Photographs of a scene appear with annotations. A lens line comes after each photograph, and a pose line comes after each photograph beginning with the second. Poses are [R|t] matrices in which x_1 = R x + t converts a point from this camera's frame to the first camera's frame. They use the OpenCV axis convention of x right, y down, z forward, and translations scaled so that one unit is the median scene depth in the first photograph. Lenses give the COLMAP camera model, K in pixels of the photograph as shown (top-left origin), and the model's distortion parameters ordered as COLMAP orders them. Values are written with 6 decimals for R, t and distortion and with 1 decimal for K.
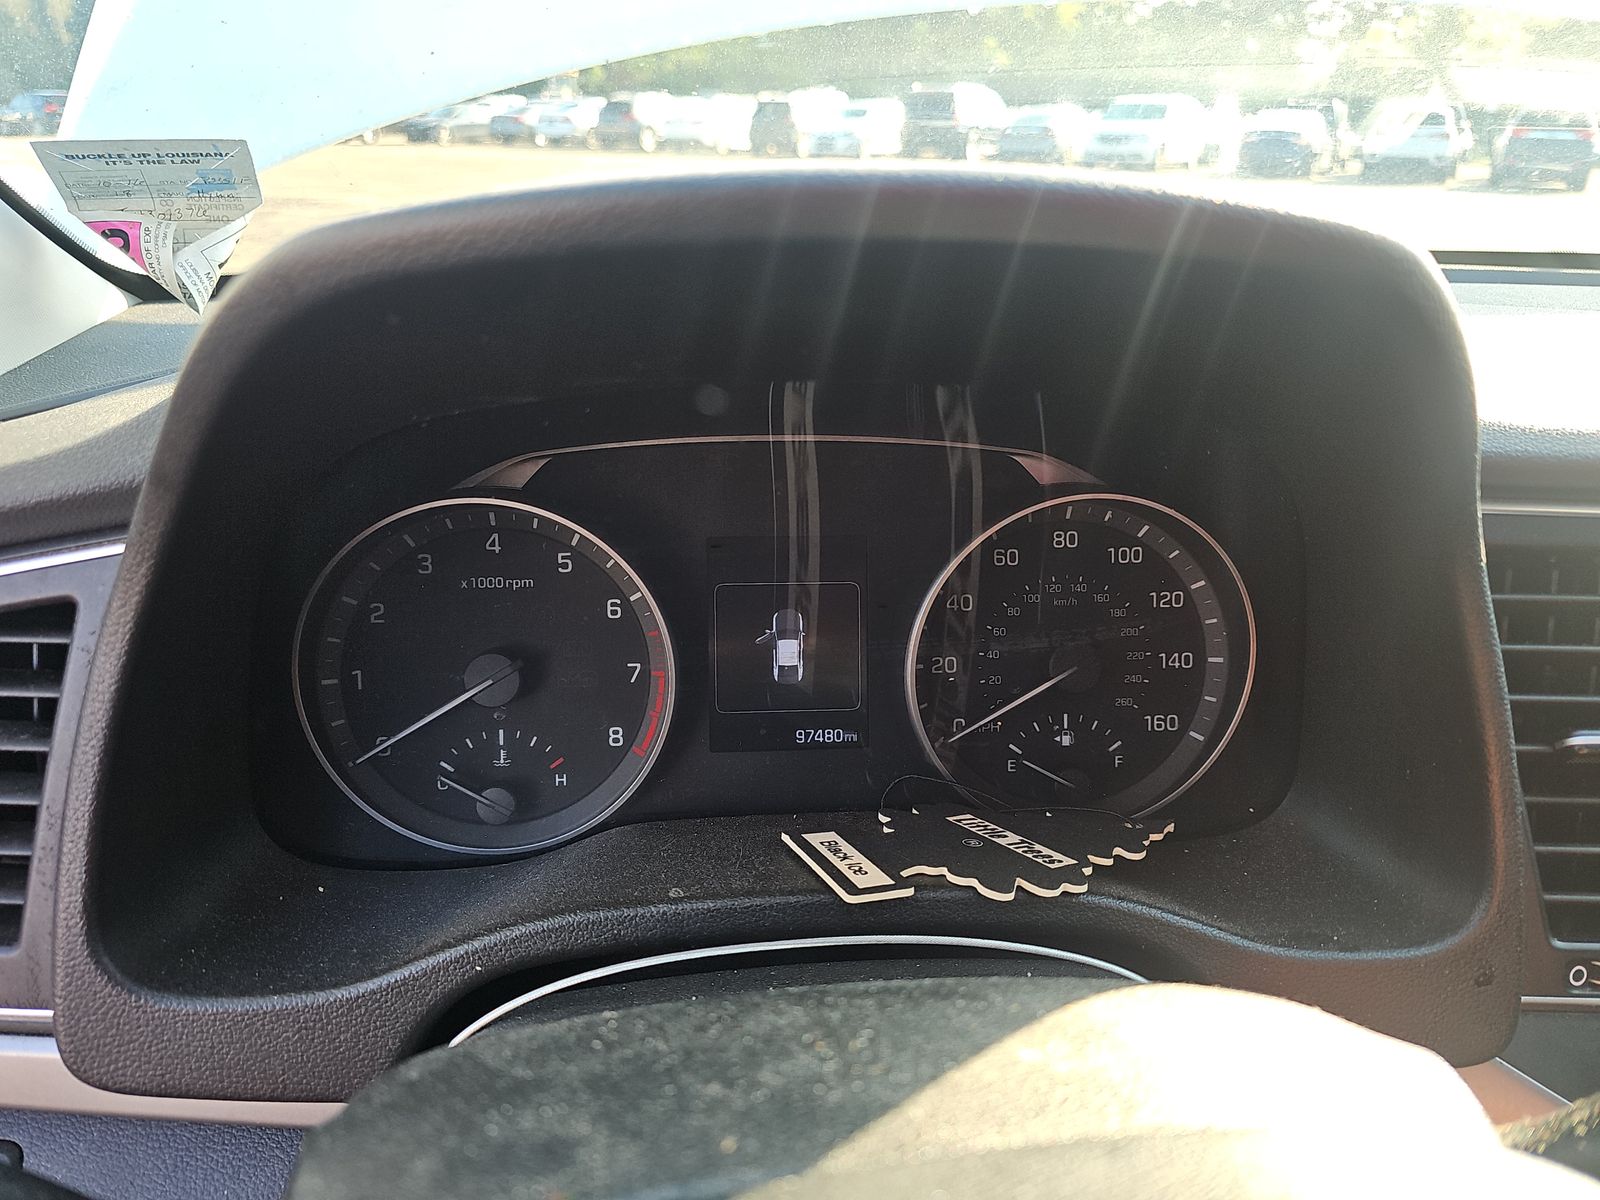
lens RADIAL K [[1059.9, 0, 797.8], [0, 1059.9, 600.0], [0, 0, 1]] dist [0.027724, -0.028091]
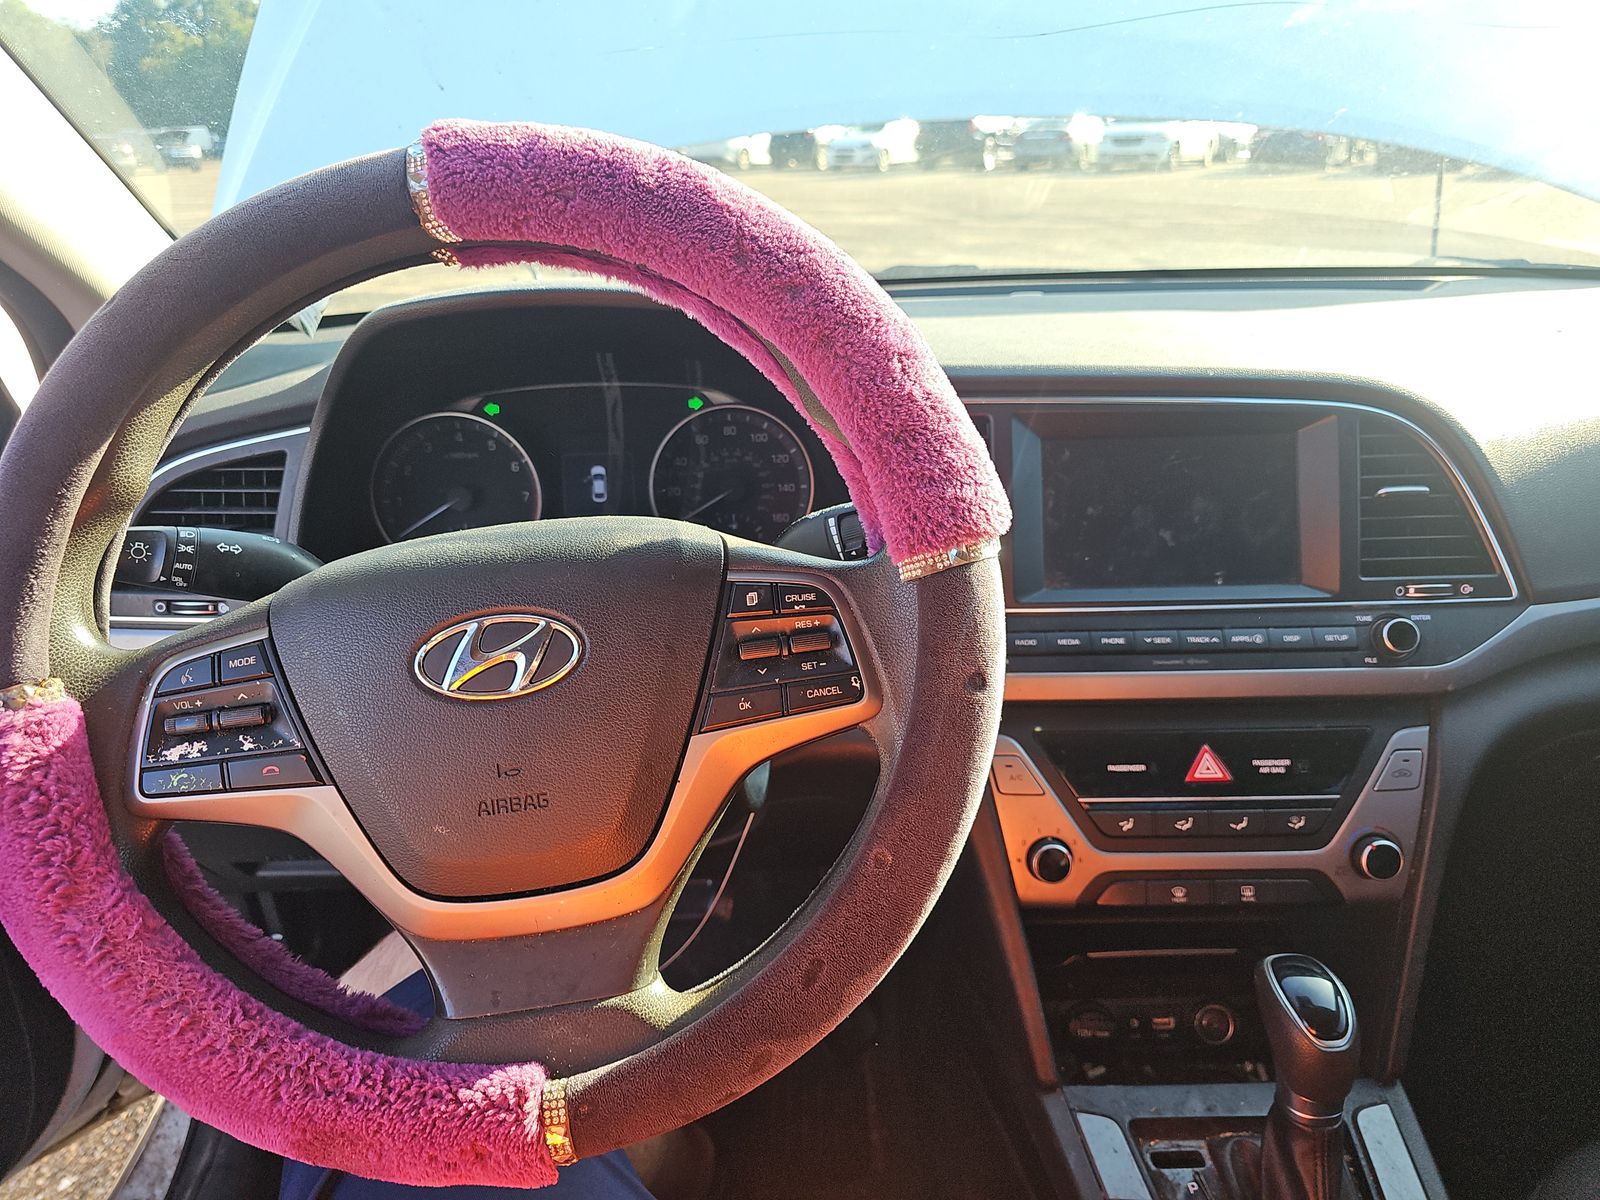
lens RADIAL K [[1059.9, 0, 803.0], [0, 1059.9, 597.0], [0, 0, 1]] dist [0.027724, -0.028091]
pose [[0.999067, -0.025303, -0.035002, 0.458051], [0.024965, 0.999638, -0.010070, 0.295121], [0.035244, 0.009187, 0.999336, -1.083350]]
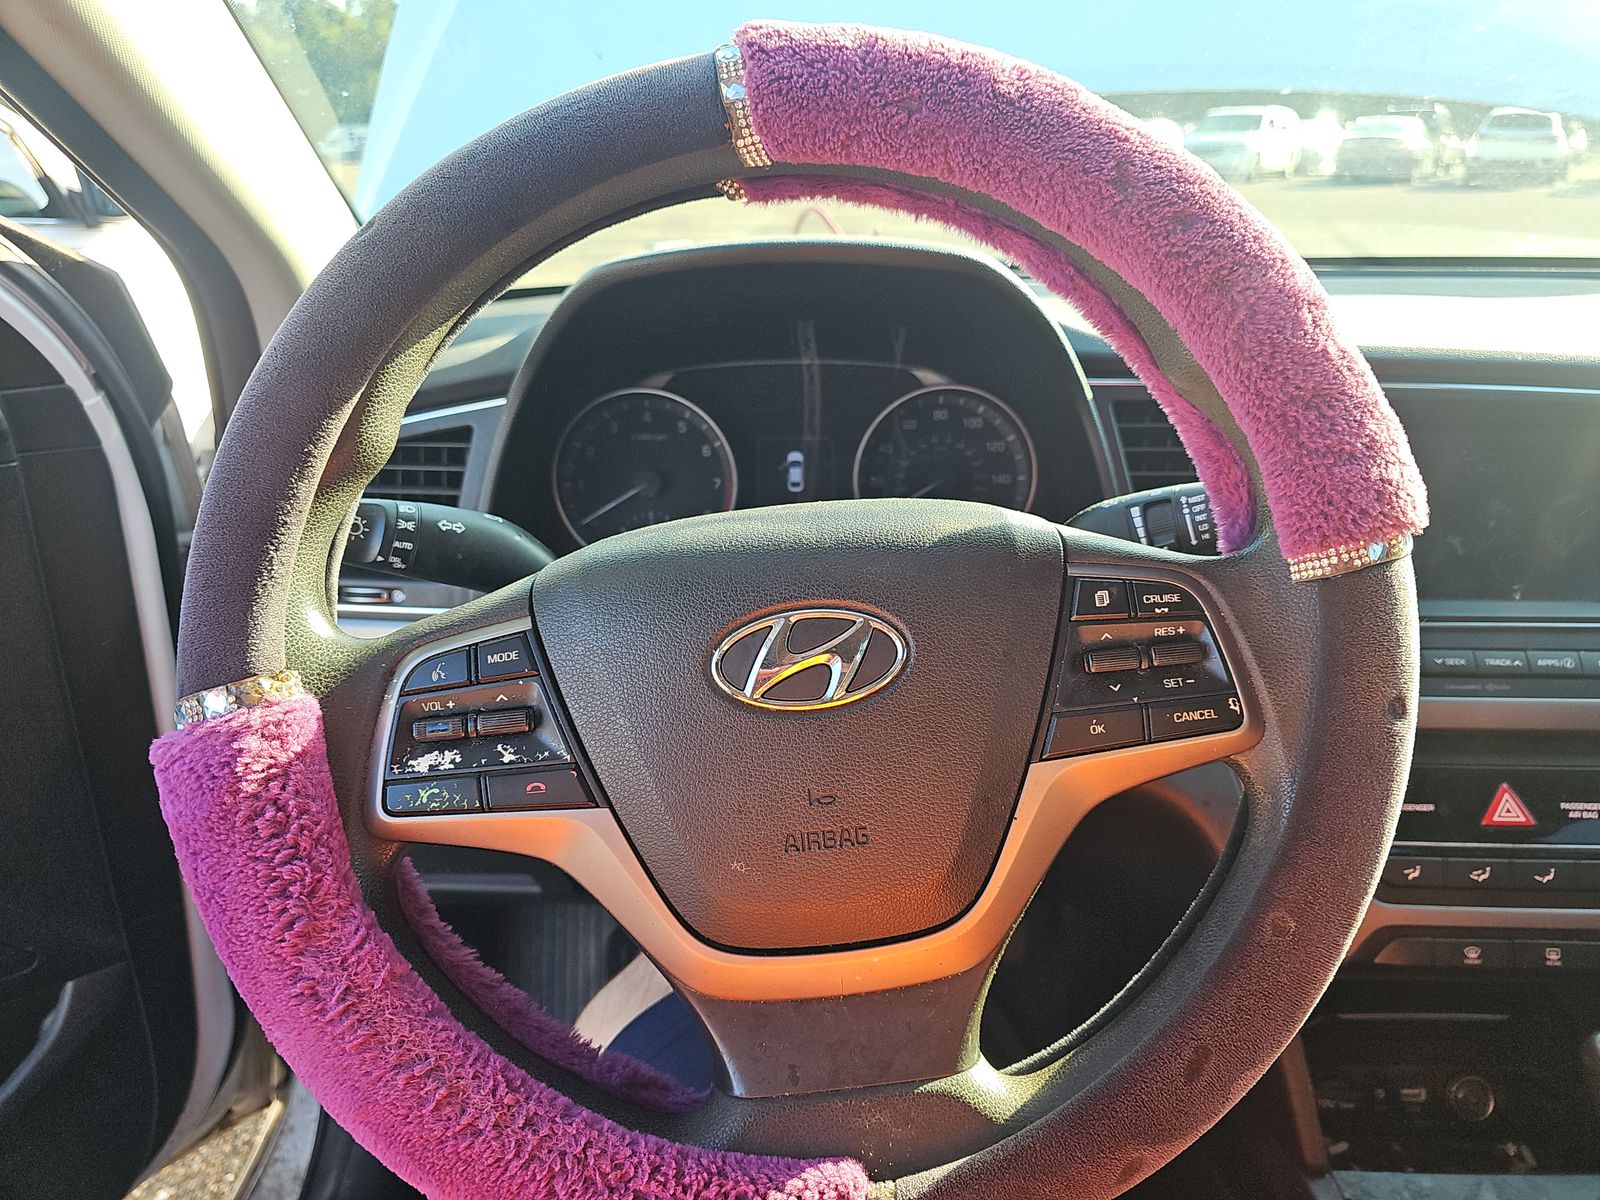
lens RADIAL K [[1059.9, 0, 815.4], [0, 1059.9, 587.0], [0, 0, 1]] dist [0.027724, -0.028091]
pose [[0.997310, 0.000160, -0.073304, 0.164856], [-0.002133, 0.999638, -0.026834, 0.300214], [0.073273, 0.026918, 0.996949, -0.898296]]
